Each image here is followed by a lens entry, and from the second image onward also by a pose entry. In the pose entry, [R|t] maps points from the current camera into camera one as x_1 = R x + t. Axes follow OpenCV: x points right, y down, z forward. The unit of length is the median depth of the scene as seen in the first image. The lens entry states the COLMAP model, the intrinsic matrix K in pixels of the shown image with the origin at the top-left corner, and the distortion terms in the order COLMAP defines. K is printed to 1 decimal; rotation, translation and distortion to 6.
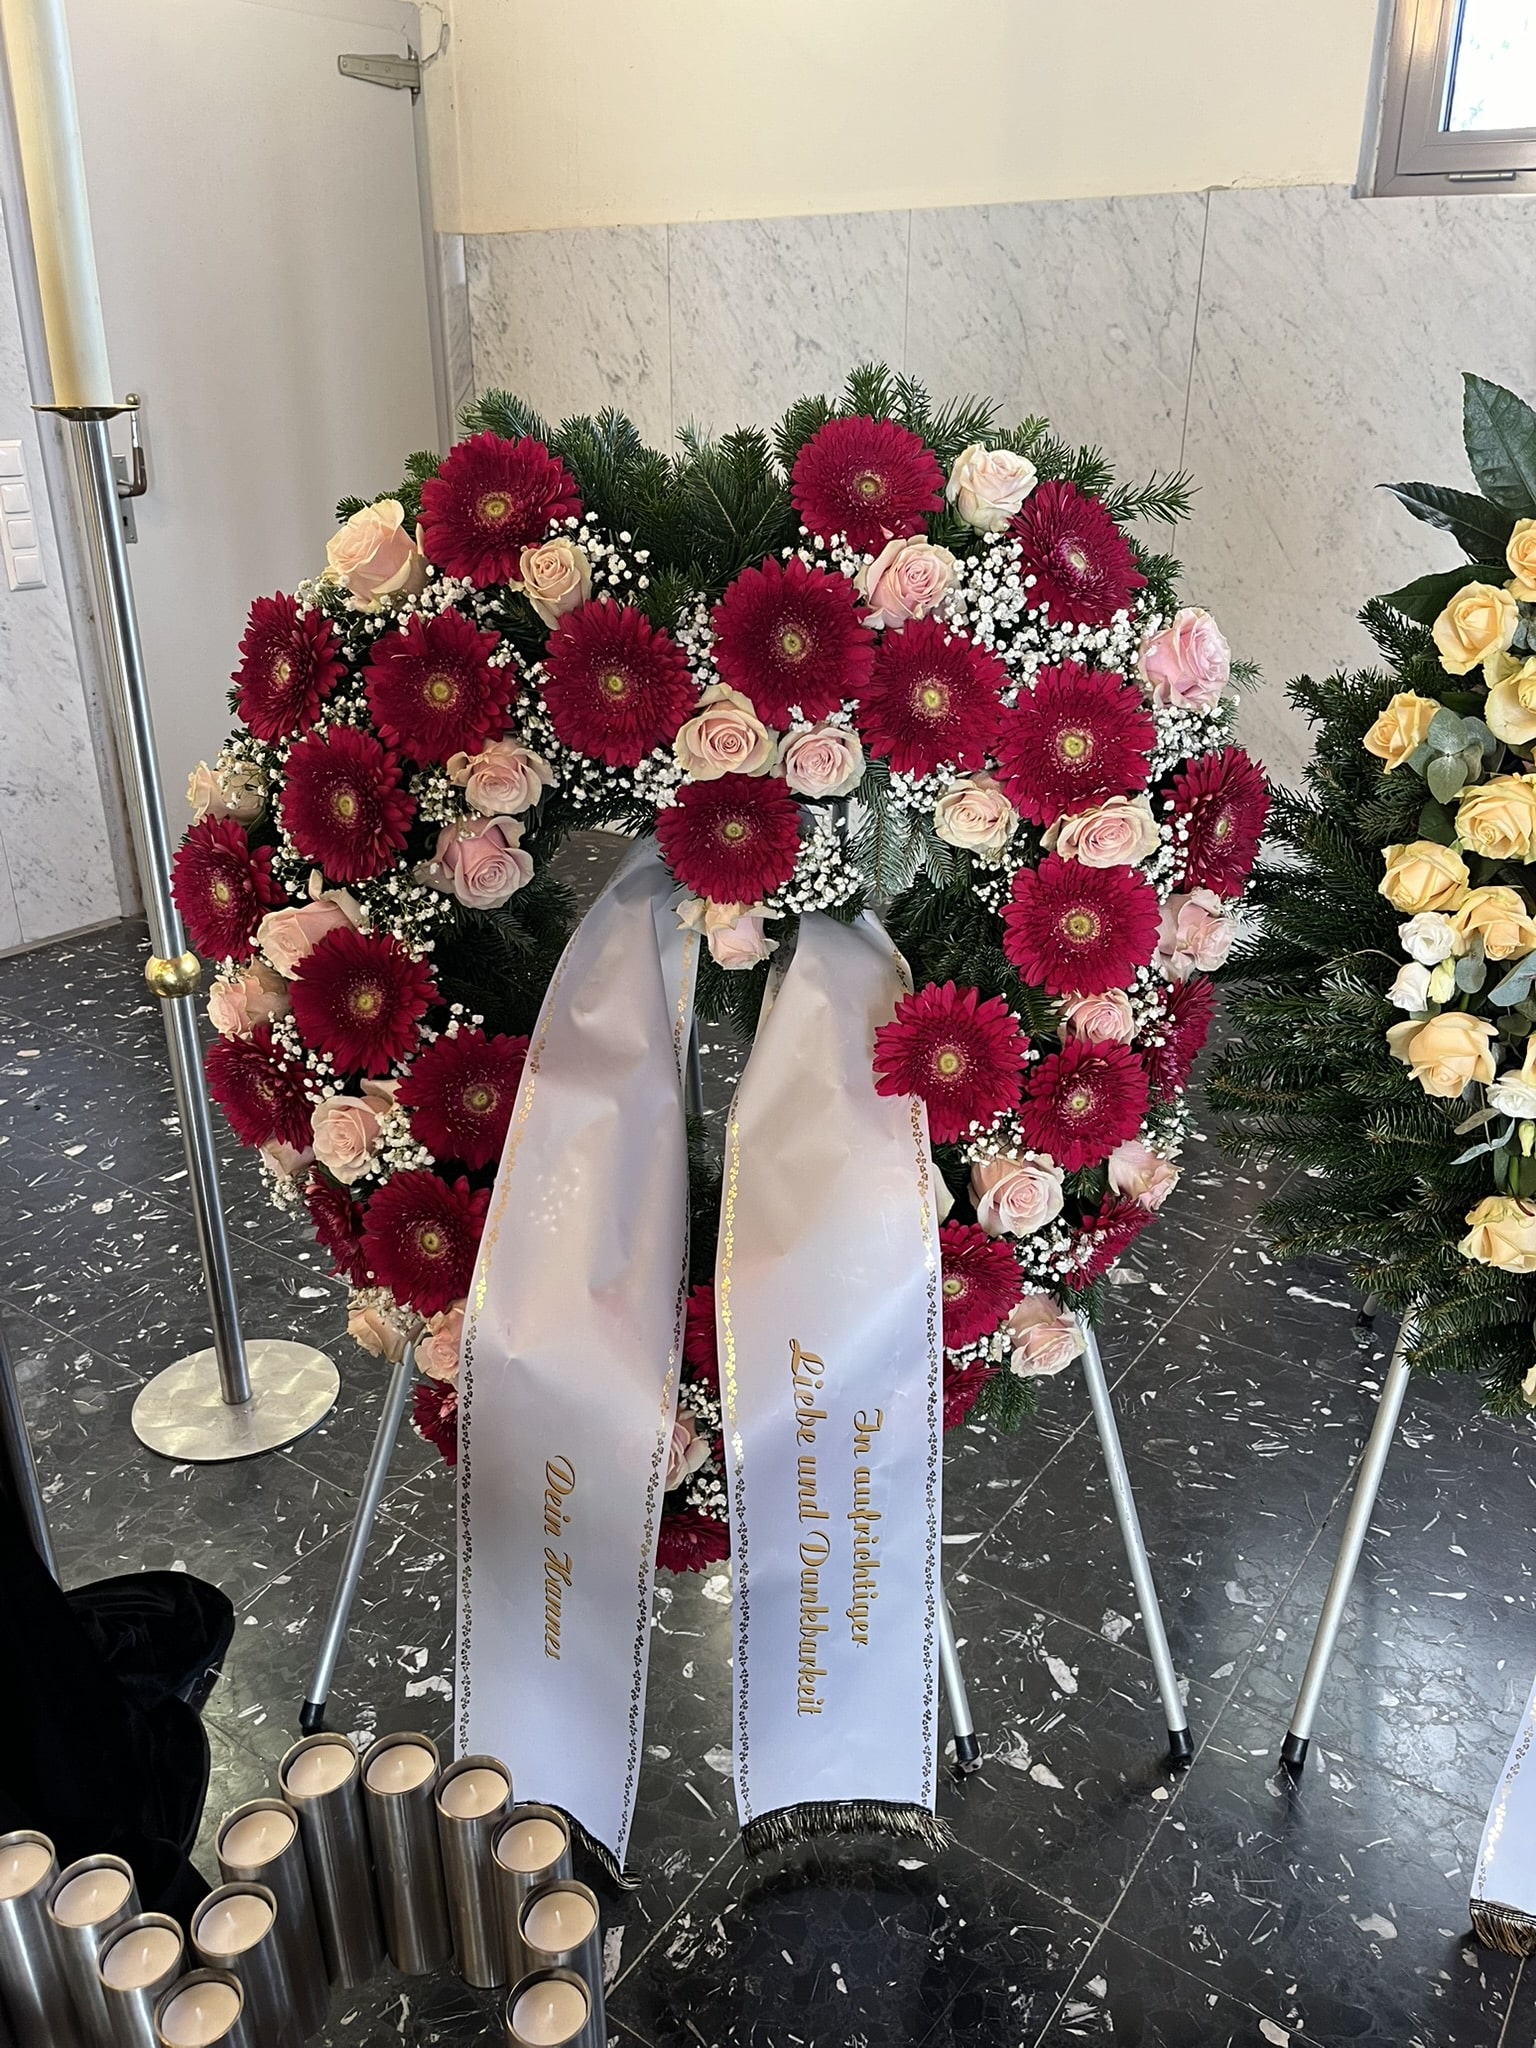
lens RADIAL K [[1568.5, 0, 713.3], [0, 1568.5, 1031.1], [0, 0, 1]] dist [0.059034, -0.107315]
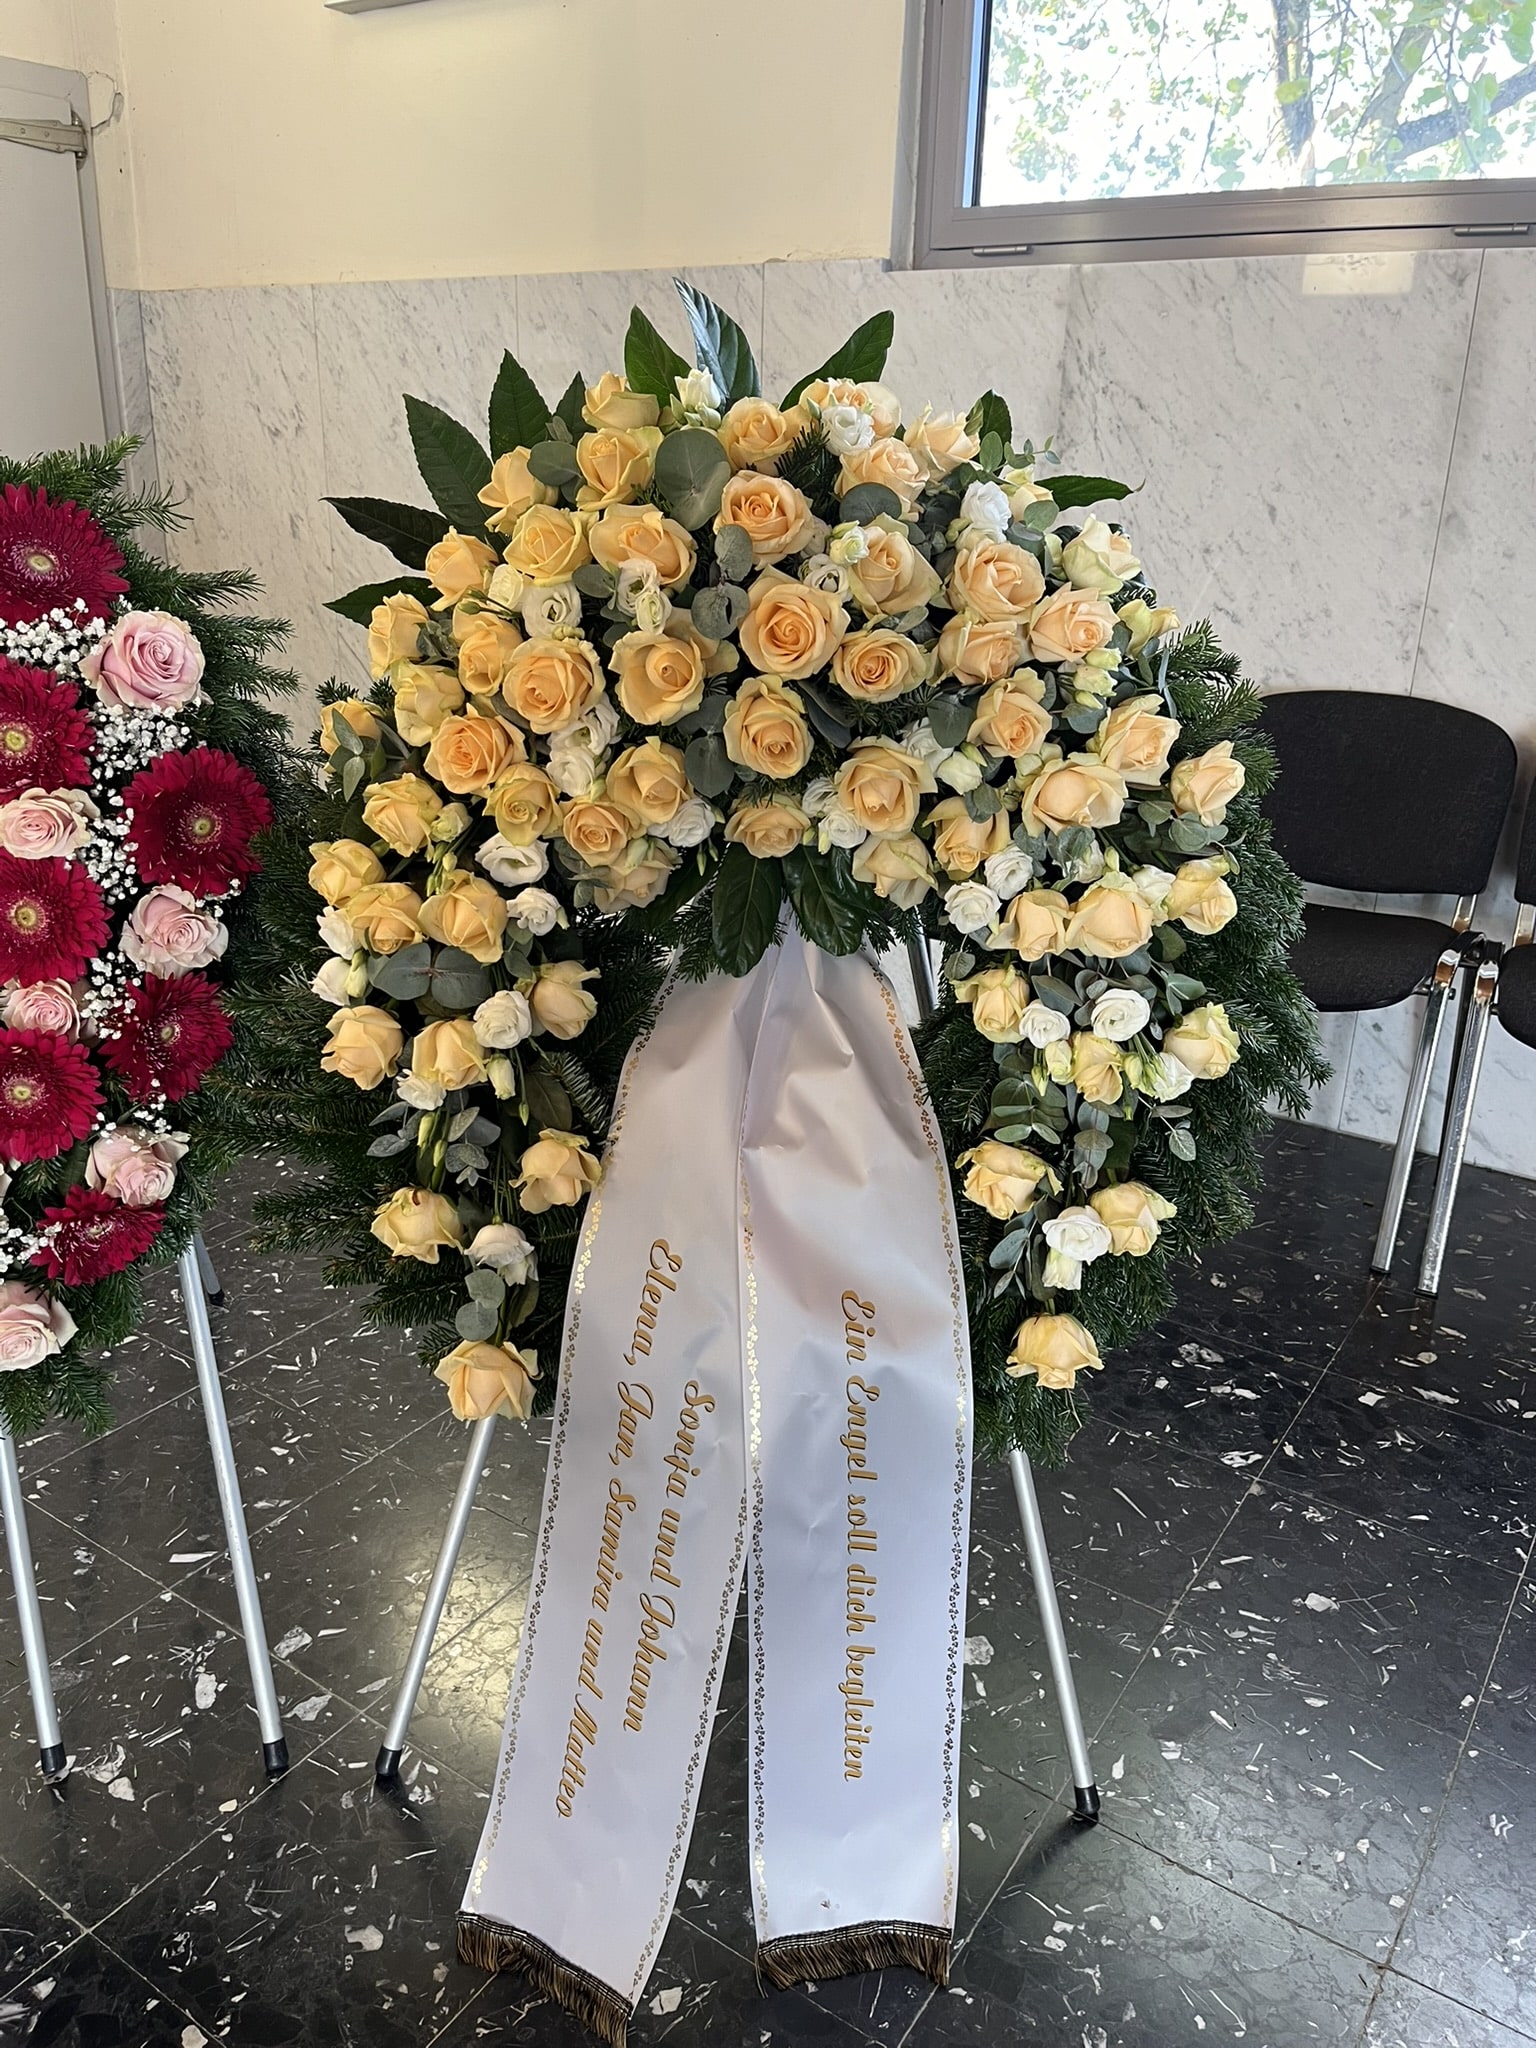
lens RADIAL K [[1568.7, 0, 768.0], [0, 1568.7, 1024.0], [0, 0, 1]] dist [0.069643, -0.131858]
pose [[0.999029, 0.012471, 0.042253, 0.252111], [-0.010316, 0.998653, -0.050843, 0.018202], [-0.042830, 0.050358, 0.997812, -0.011109]]
